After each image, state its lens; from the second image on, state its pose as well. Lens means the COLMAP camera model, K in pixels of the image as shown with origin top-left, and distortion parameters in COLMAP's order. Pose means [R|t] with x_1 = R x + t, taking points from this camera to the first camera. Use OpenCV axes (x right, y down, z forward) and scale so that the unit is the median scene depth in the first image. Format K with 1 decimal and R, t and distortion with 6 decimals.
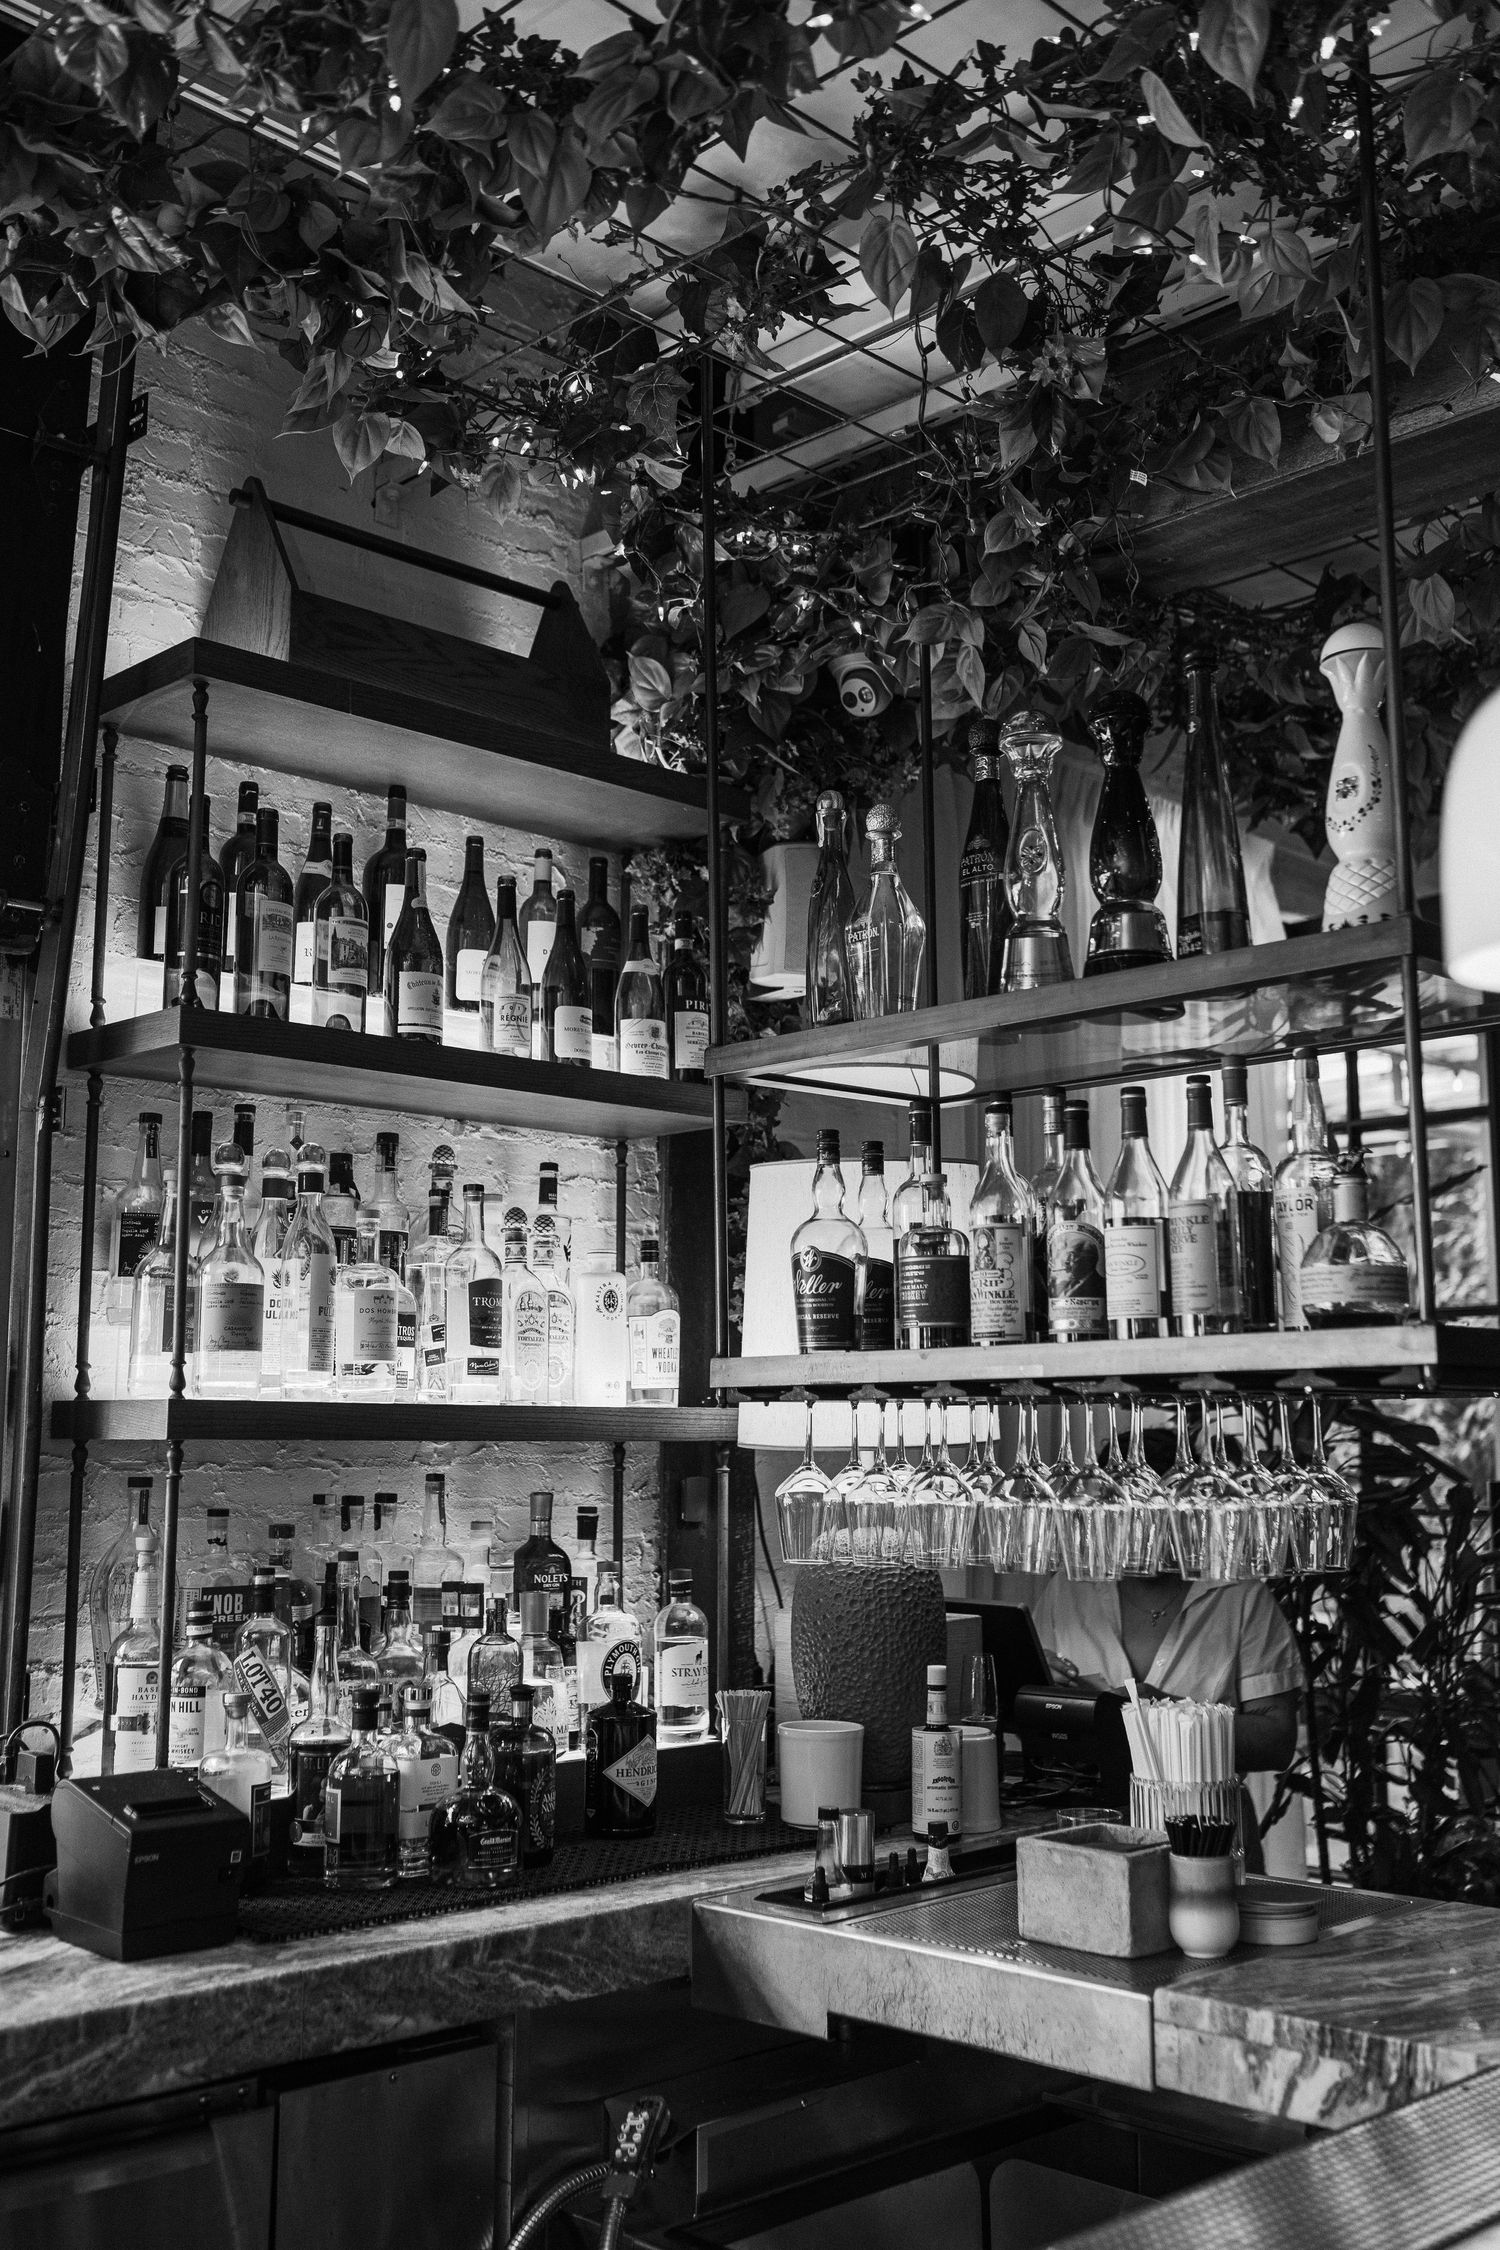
lens RADIAL K [[2230.2, 0, 750.0], [0, 2230.2, 1125.0], [0, 0, 1]] dist [-0.023538, -0.000092]
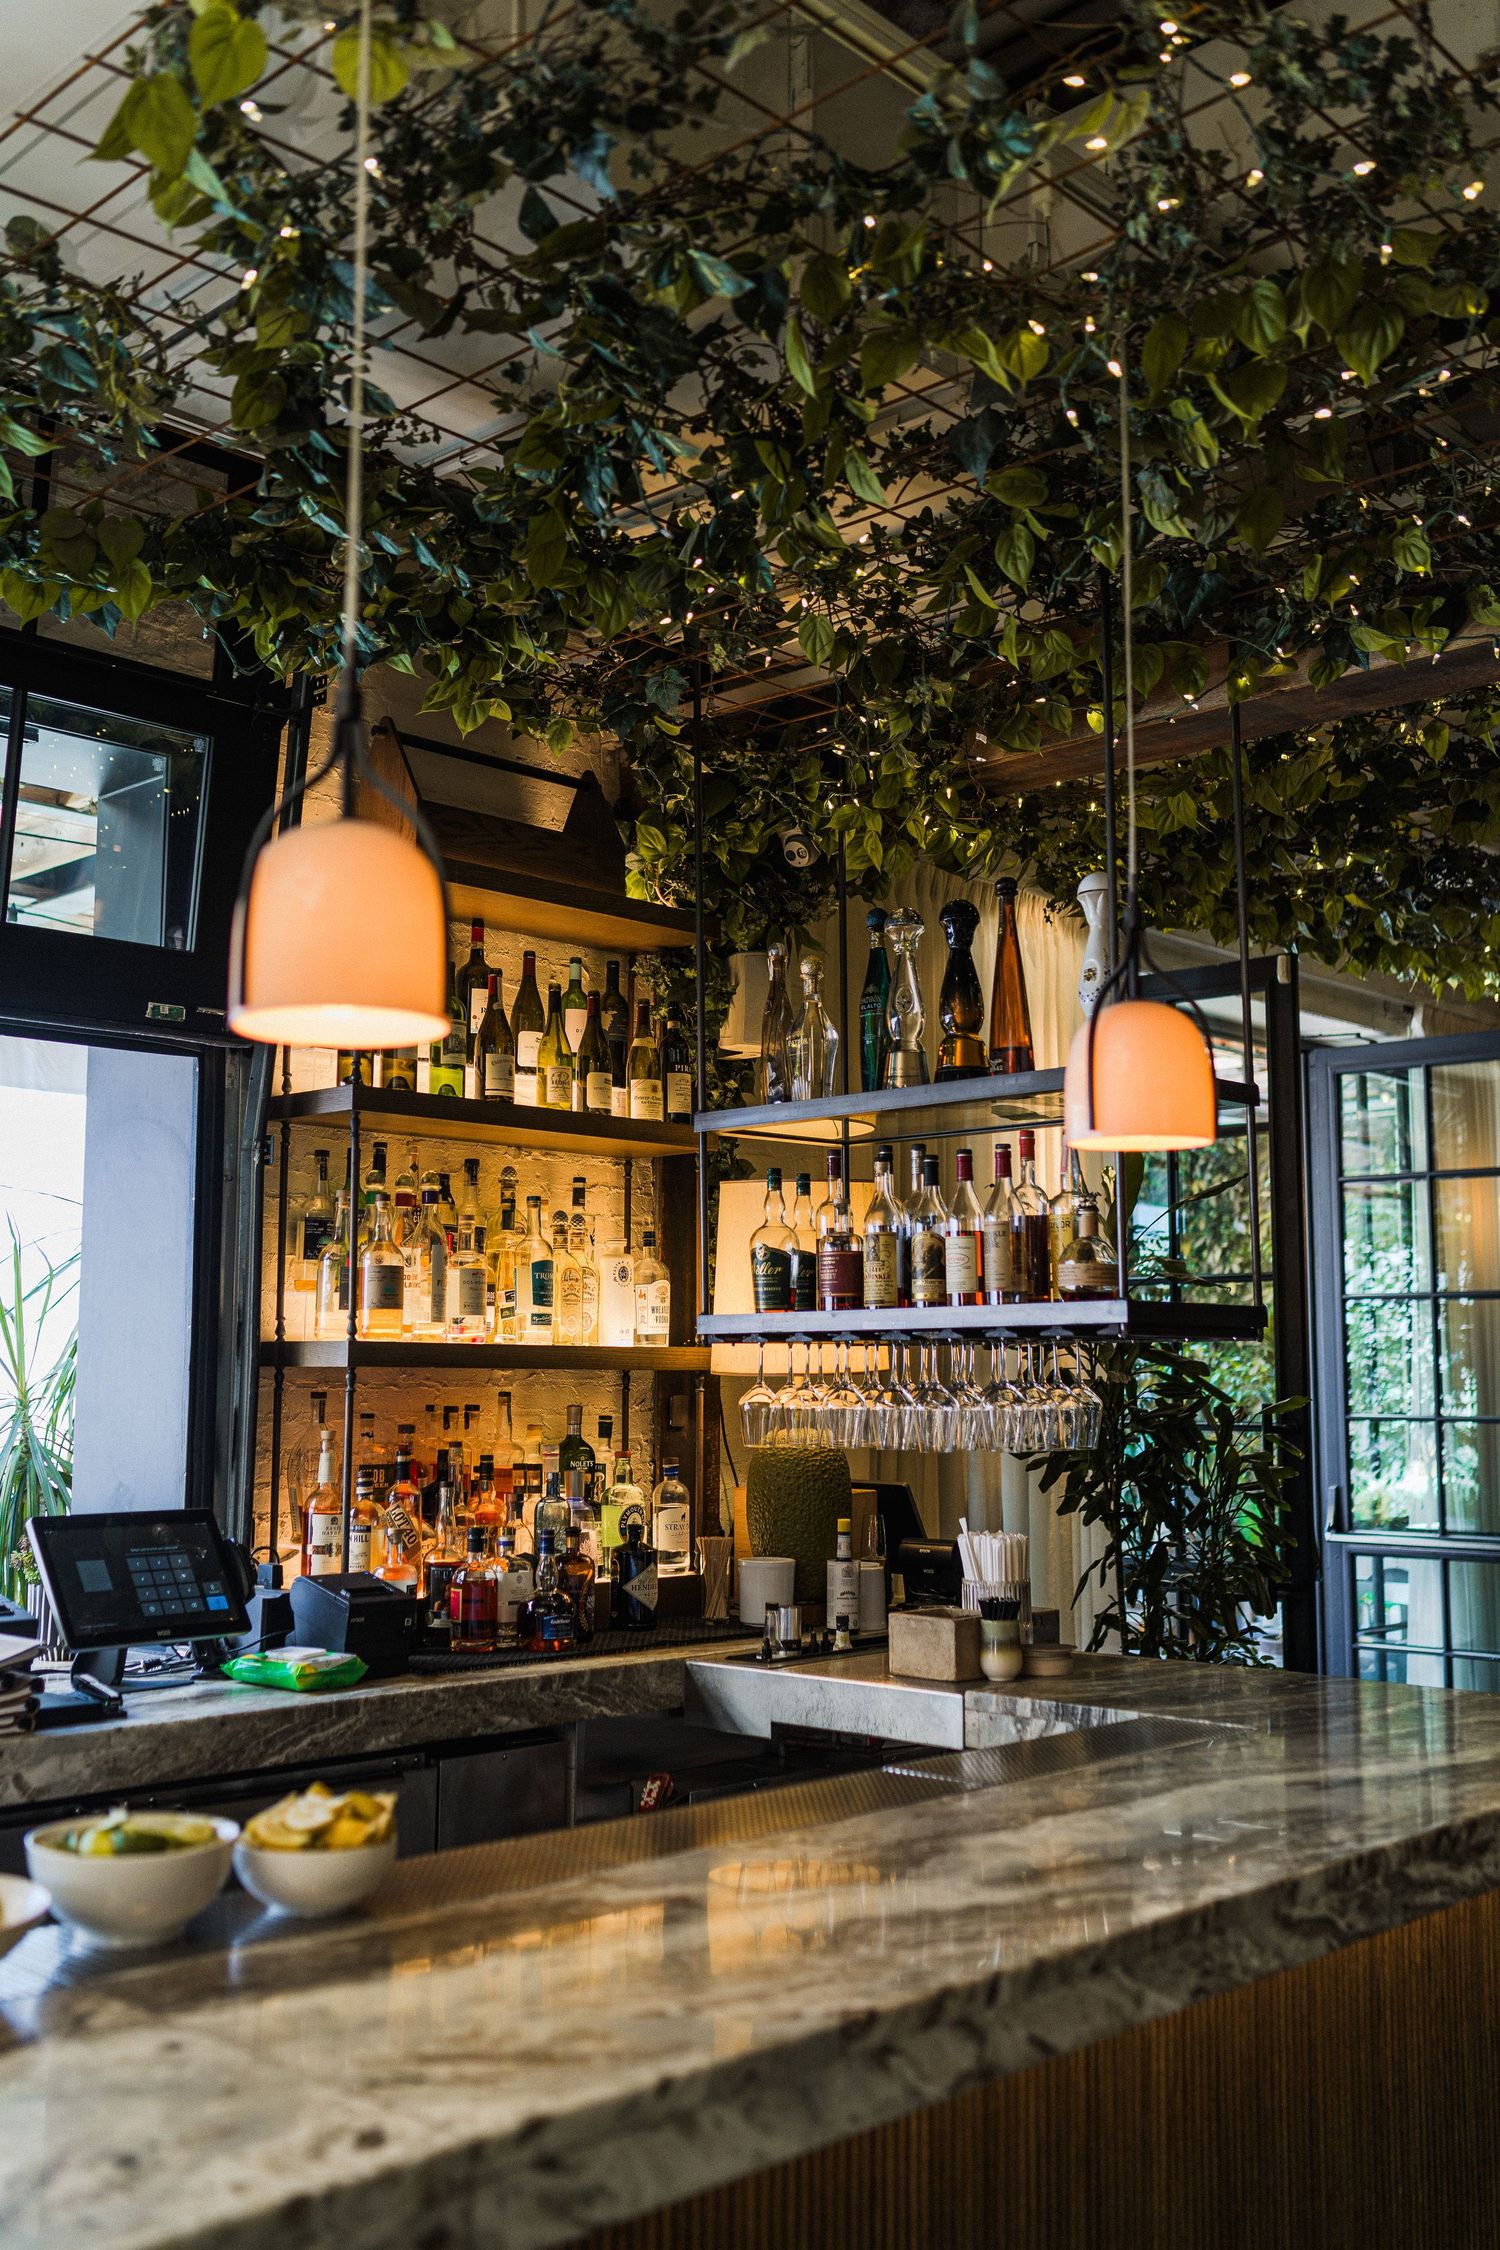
lens RADIAL K [[2230.2, 0, 750.0], [0, 2230.2, 1125.0], [0, 0, 1]] dist [-0.023538, -0.000092]
pose [[0.999615, 0.005614, 0.027156, -0.023159], [-0.006308, 0.999653, 0.025557, -0.064576], [-0.027003, -0.025718, 0.999304, -0.523425]]
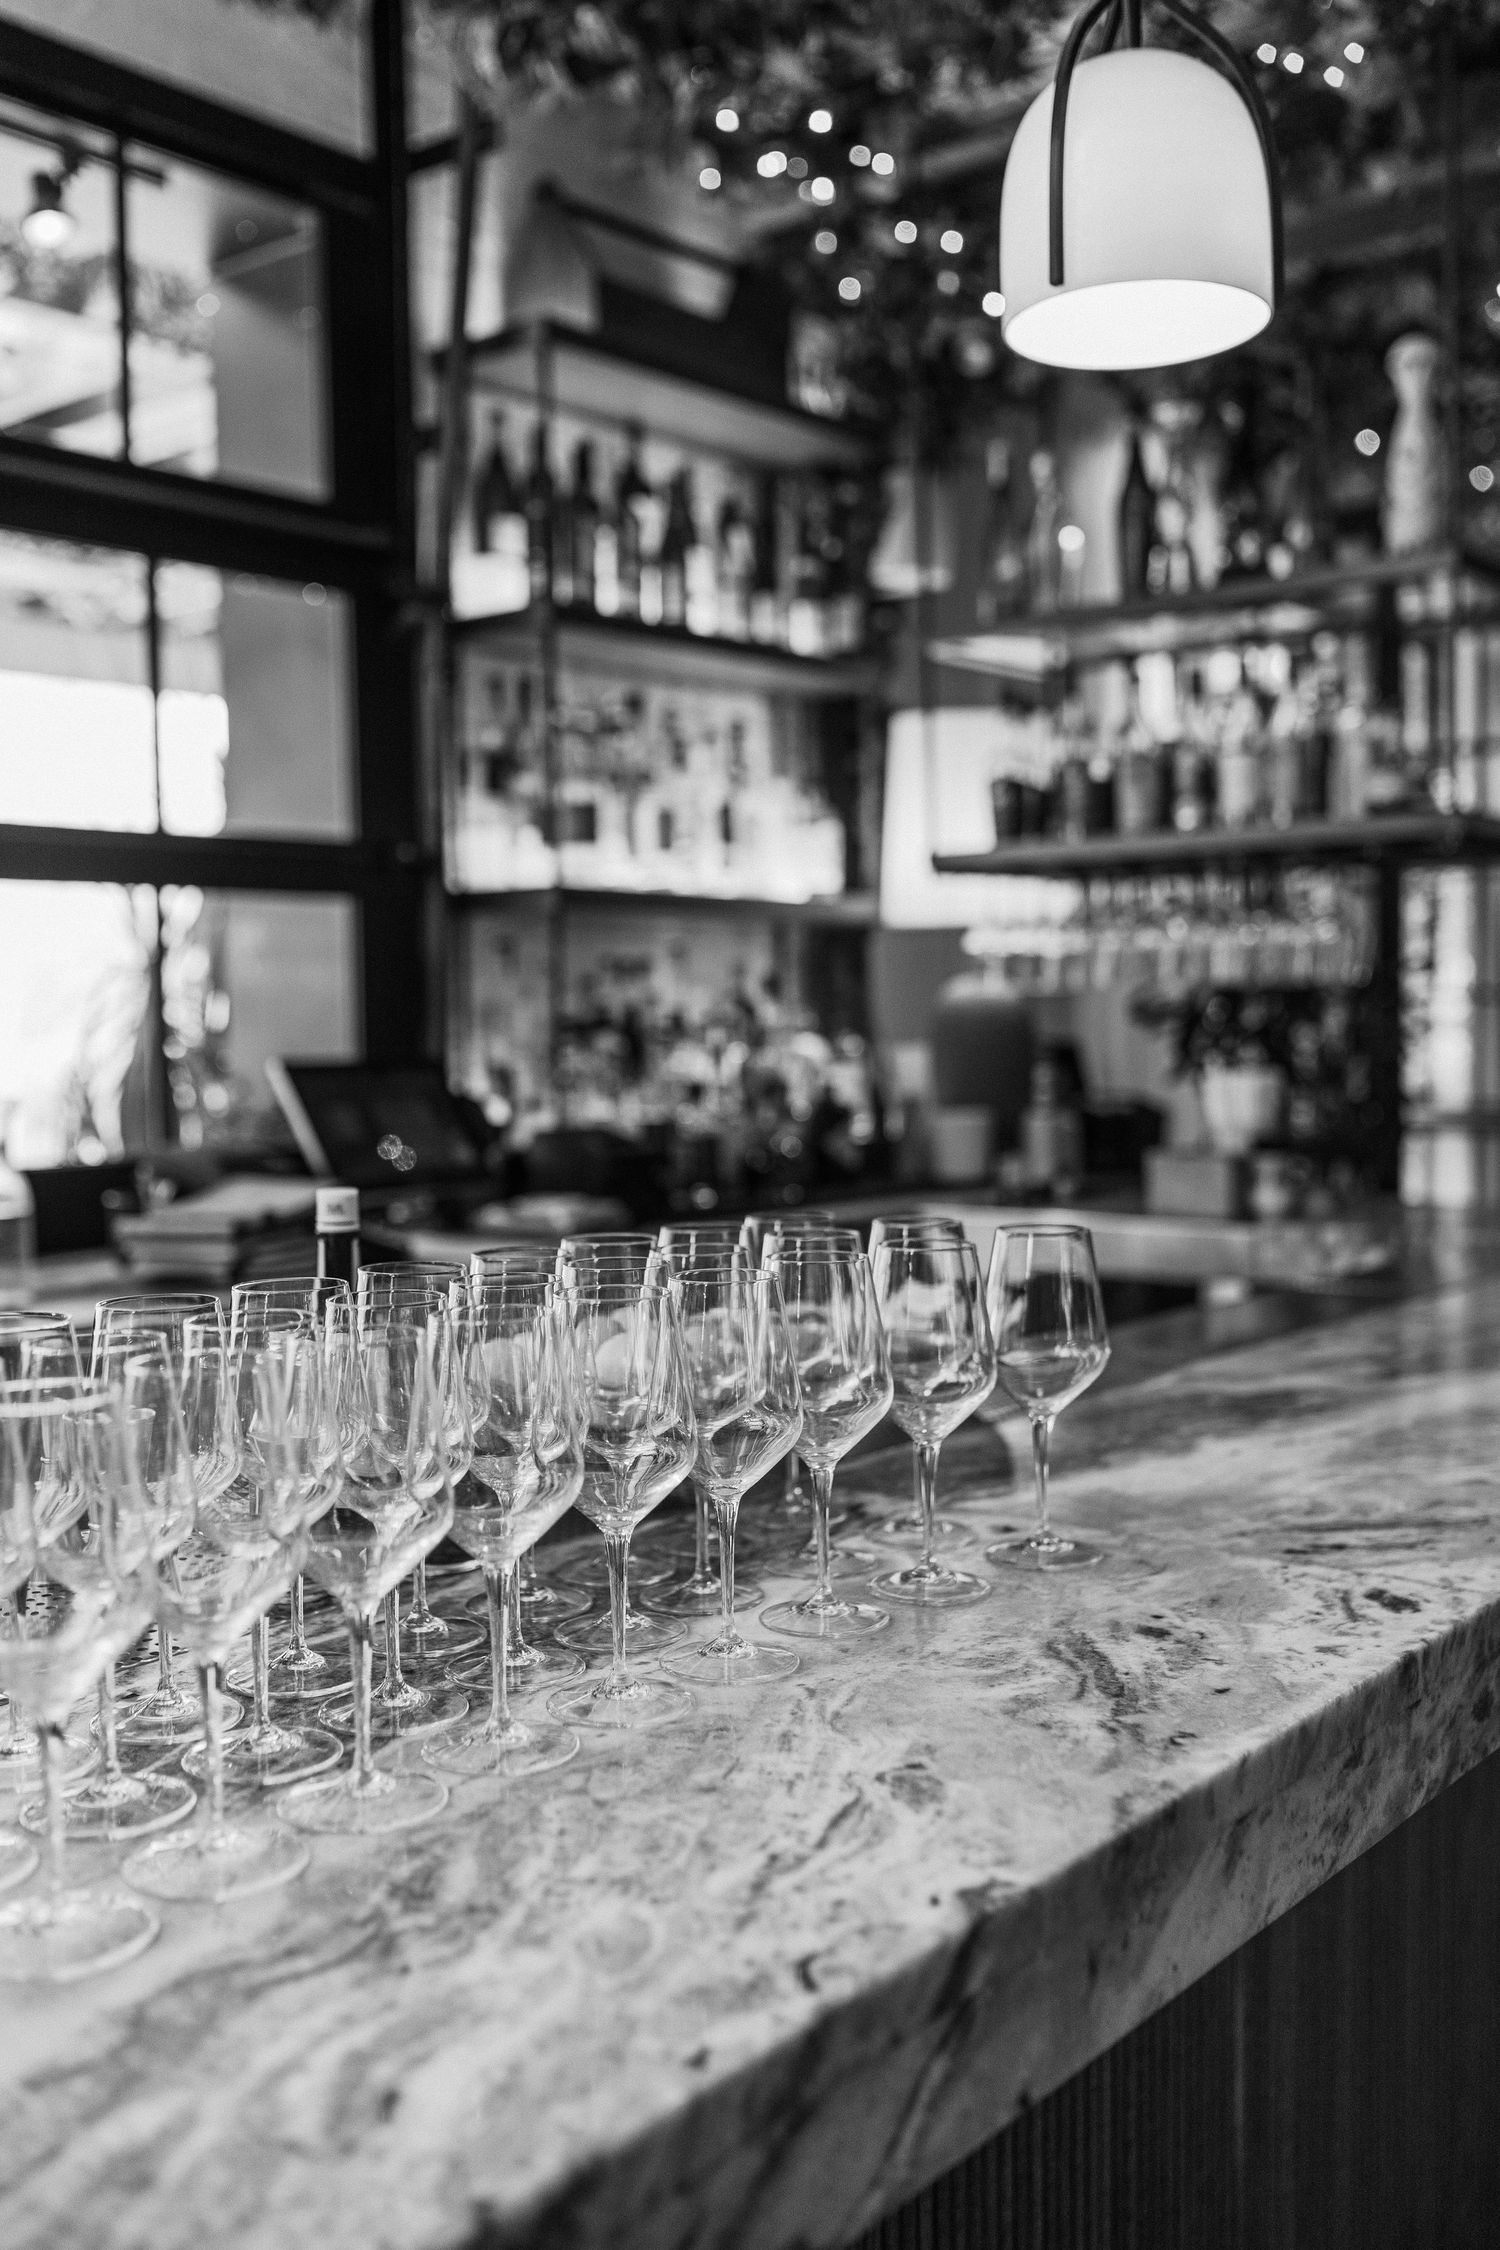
lens RADIAL K [[2189.1, 0, 750.0], [0, 2189.1, 1125.0], [0, 0, 1]] dist [0.017896, 0.022442]
pose [[0.992693, -0.018747, 0.119206, -0.291732], [-0.003537, 0.982914, 0.184034, 0.018112], [-0.120619, -0.183111, 0.975665, -0.395660]]
